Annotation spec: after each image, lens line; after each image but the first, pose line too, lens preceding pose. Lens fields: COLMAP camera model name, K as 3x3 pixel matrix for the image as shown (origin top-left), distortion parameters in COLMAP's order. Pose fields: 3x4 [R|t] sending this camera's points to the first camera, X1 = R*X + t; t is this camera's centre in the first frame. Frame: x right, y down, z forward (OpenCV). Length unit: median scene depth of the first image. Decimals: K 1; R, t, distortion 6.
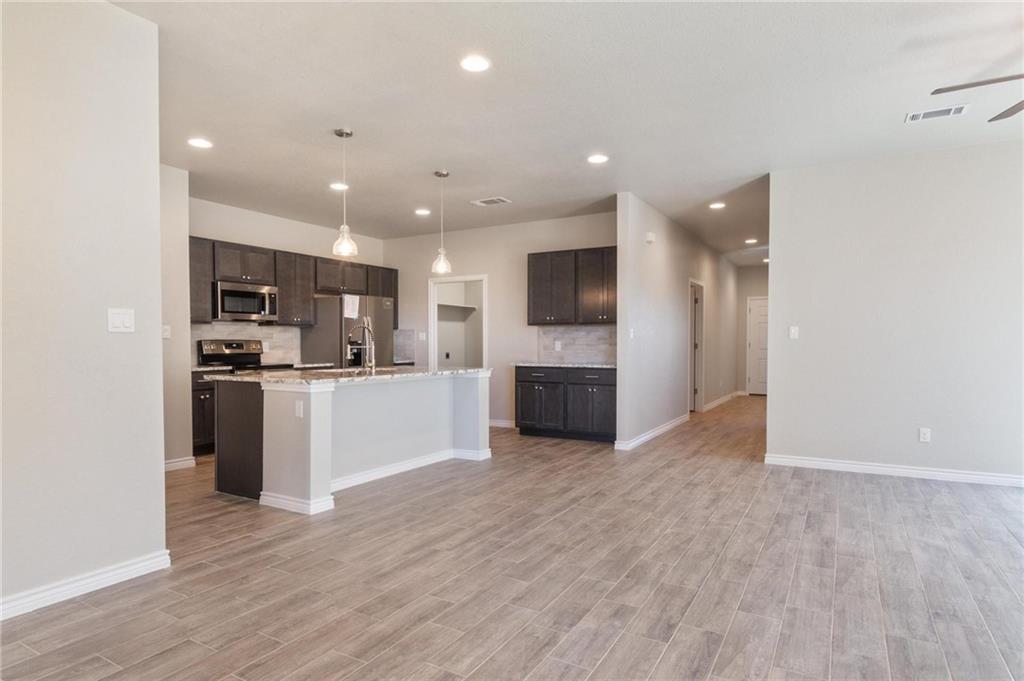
lens RADIAL K [[579.5, 0, 512.0], [0, 579.5, 340.5], [0, 0, 1]] dist [-0.002780, -0.000891]
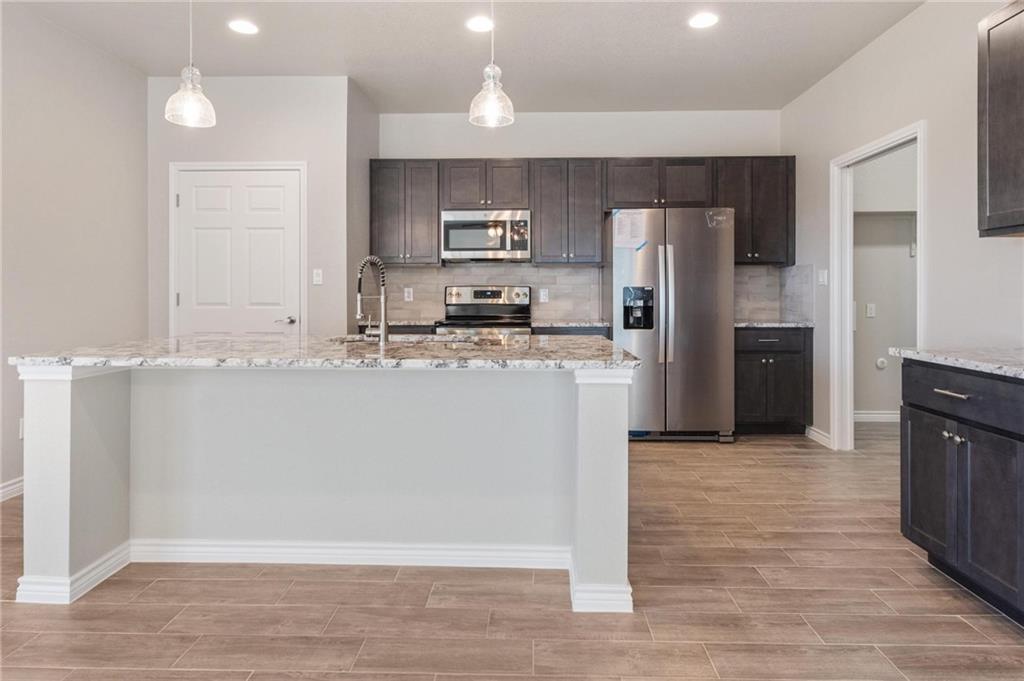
lens RADIAL K [[584.5, 0, 514.0], [0, 584.5, 287.7], [0, 0, 1]] dist [0.001354, 0.000166]
pose [[0.475397, -0.005316, -0.879755, 0.207729], [0.003323, 0.999985, -0.004247, 0.003736], [0.879765, -0.000904, 0.475408, 0.653558]]
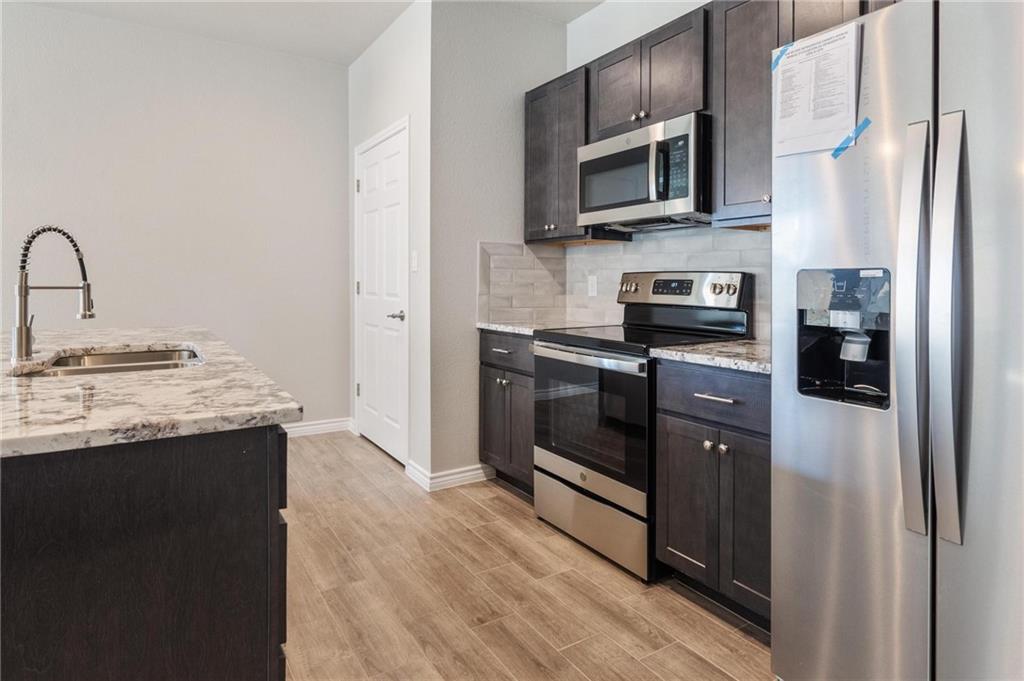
lens RADIAL K [[584.5, 0, 514.0], [0, 584.5, 287.7], [0, 0, 1]] dist [0.001354, 0.000166]
pose [[-0.465984, 0.011122, -0.884723, -0.058066], [0.000792, 0.999926, 0.012153, 0.004567], [0.884793, 0.004962, -0.465958, 1.074479]]
